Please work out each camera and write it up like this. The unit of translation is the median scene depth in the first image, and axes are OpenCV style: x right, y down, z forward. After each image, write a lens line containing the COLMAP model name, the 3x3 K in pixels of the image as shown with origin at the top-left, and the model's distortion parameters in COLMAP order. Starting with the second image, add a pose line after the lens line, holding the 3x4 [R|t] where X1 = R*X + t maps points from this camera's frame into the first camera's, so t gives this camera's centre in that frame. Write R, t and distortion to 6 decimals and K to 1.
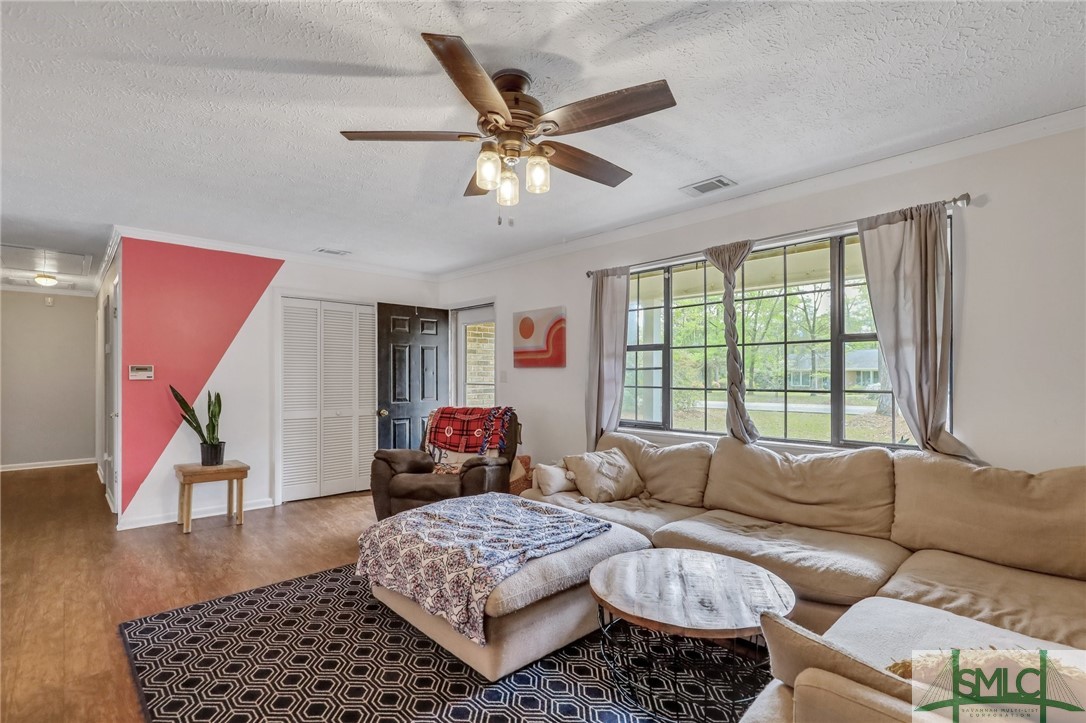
lens RADIAL K [[518.4, 0, 567.2], [0, 518.4, 376.4], [0, 0, 1]] dist [0.001012, -0.000348]
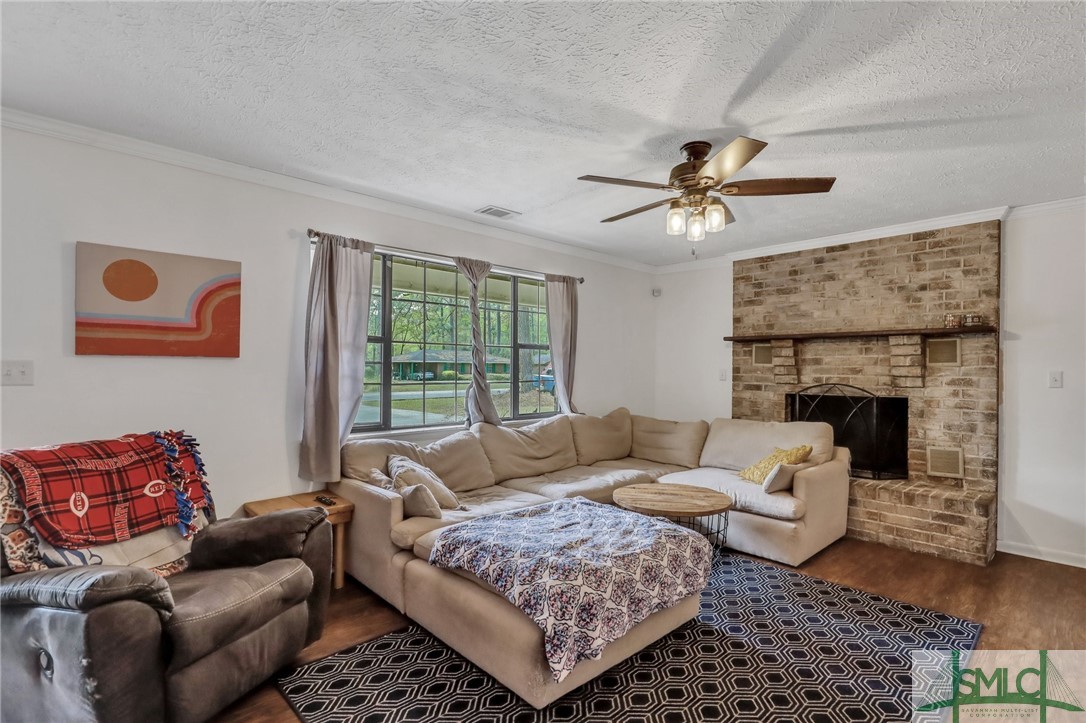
lens RADIAL K [[518.4, 0, 545.5], [0, 518.4, 365.7], [0, 0, 1]] dist [0.001012, -0.000348]
pose [[0.013018, 0.007823, 0.999885, -0.852720], [-0.003637, 0.999963, -0.007776, -0.005561], [-0.999909, -0.003535, 0.013046, 0.814404]]
